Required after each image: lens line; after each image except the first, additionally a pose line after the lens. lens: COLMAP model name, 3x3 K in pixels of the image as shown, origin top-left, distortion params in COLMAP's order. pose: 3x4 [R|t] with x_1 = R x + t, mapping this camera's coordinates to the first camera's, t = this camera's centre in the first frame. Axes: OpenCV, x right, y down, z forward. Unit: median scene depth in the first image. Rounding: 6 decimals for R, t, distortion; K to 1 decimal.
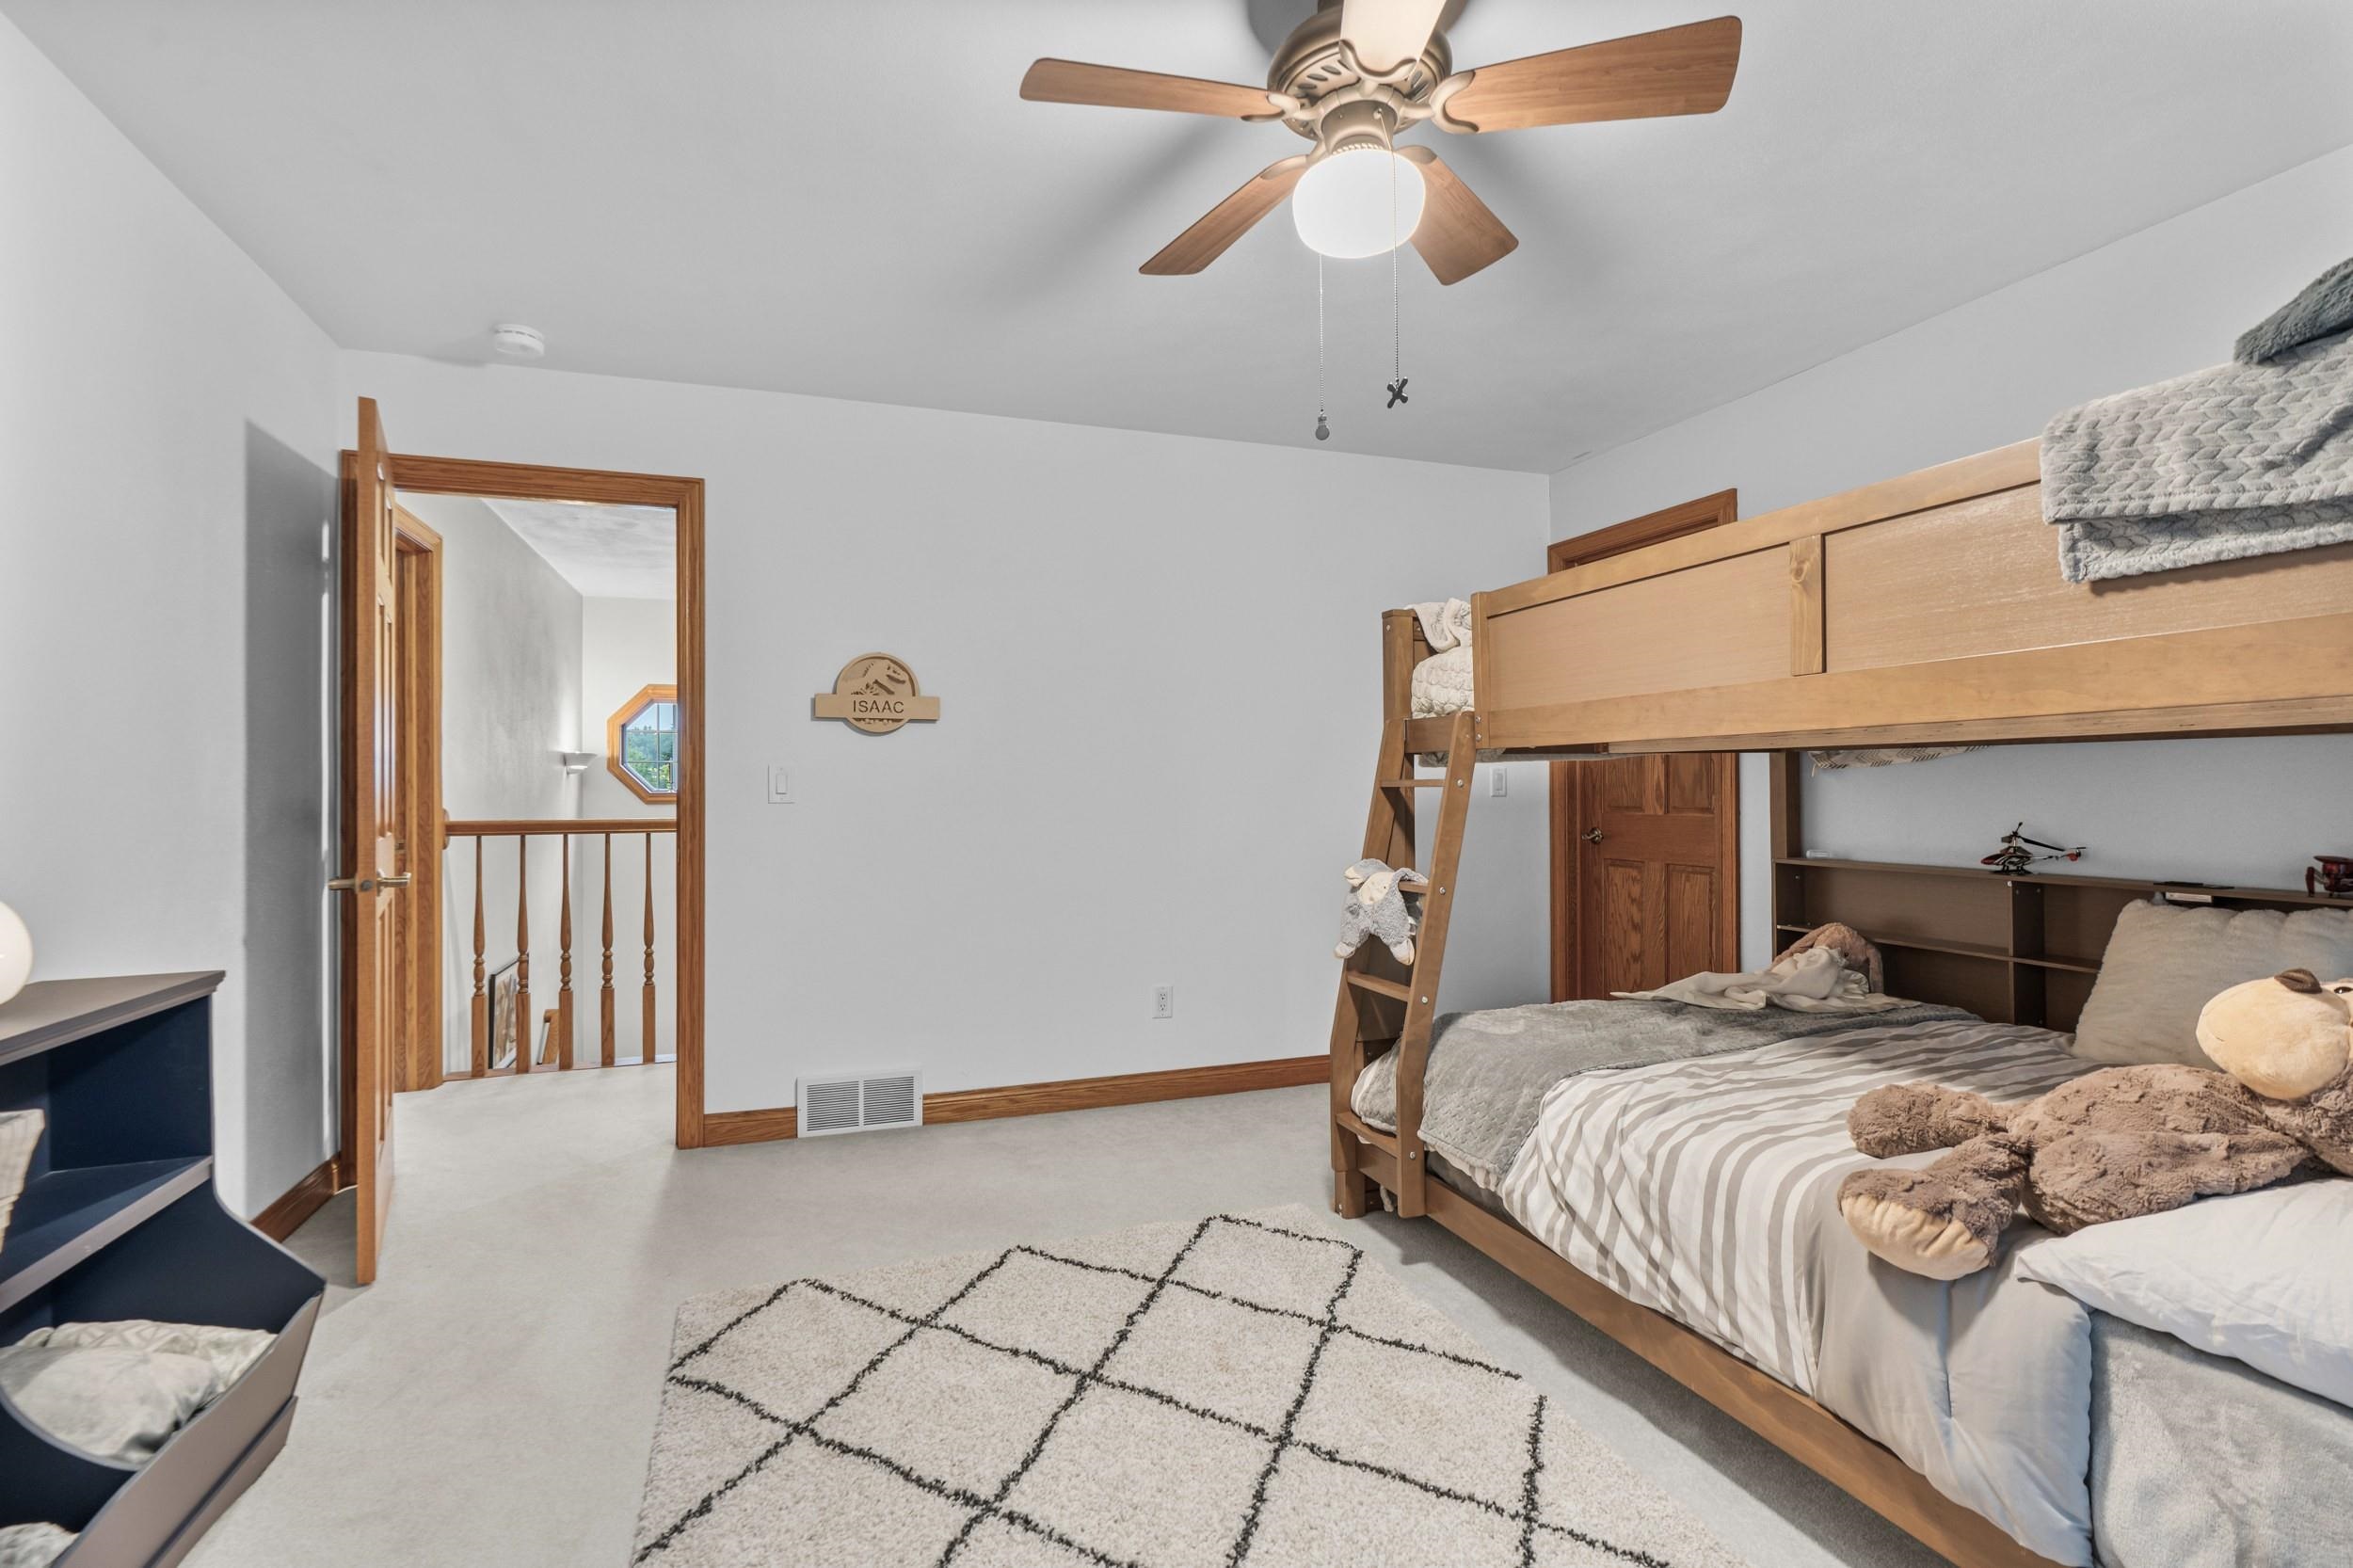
lens RADIAL K [[1067.5, 0, 1159.5], [0, 1067.5, 779.0], [0, 0, 1]] dist [-0.006295, 0.001401]
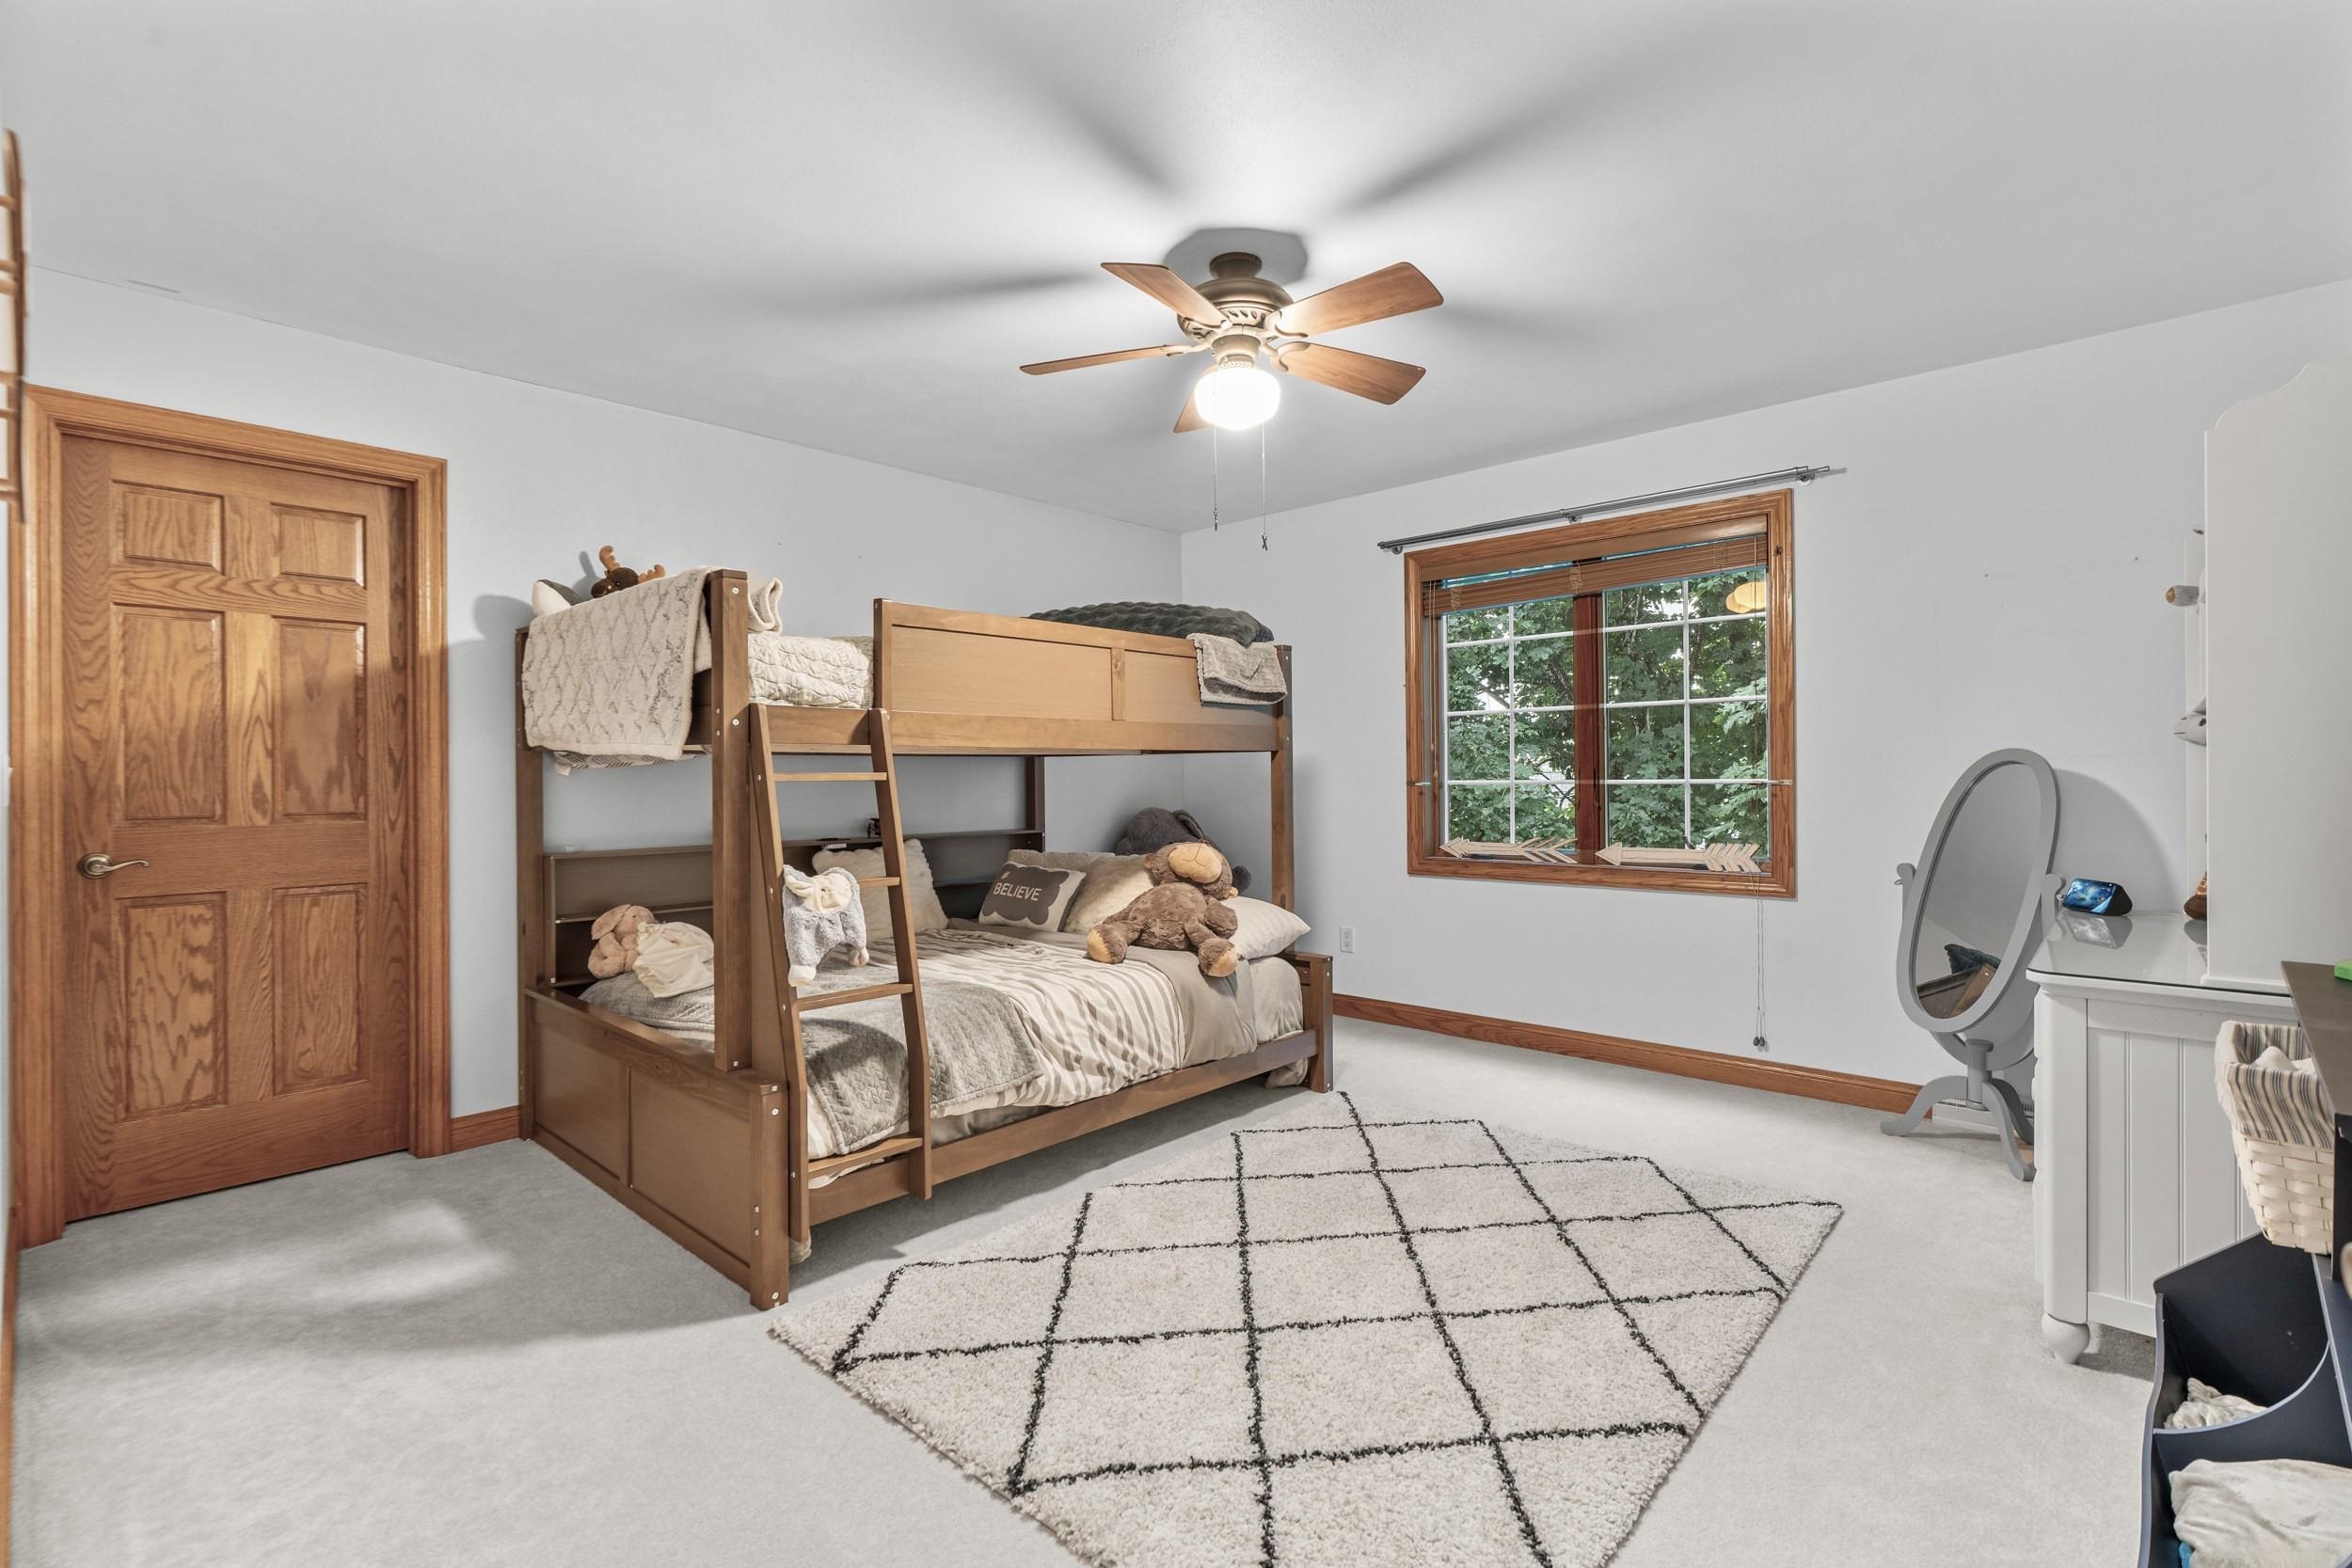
lens RADIAL K [[1066.9, 0, 1159.0], [0, 1066.9, 779.0], [0, 0, 1]] dist [-0.006295, 0.001401]
pose [[-0.466654, 0.007084, 0.884412, -1.364276], [0.004128, 0.999974, -0.005832, 0.022809], [-0.884430, 0.000929, -0.466671, 2.223289]]
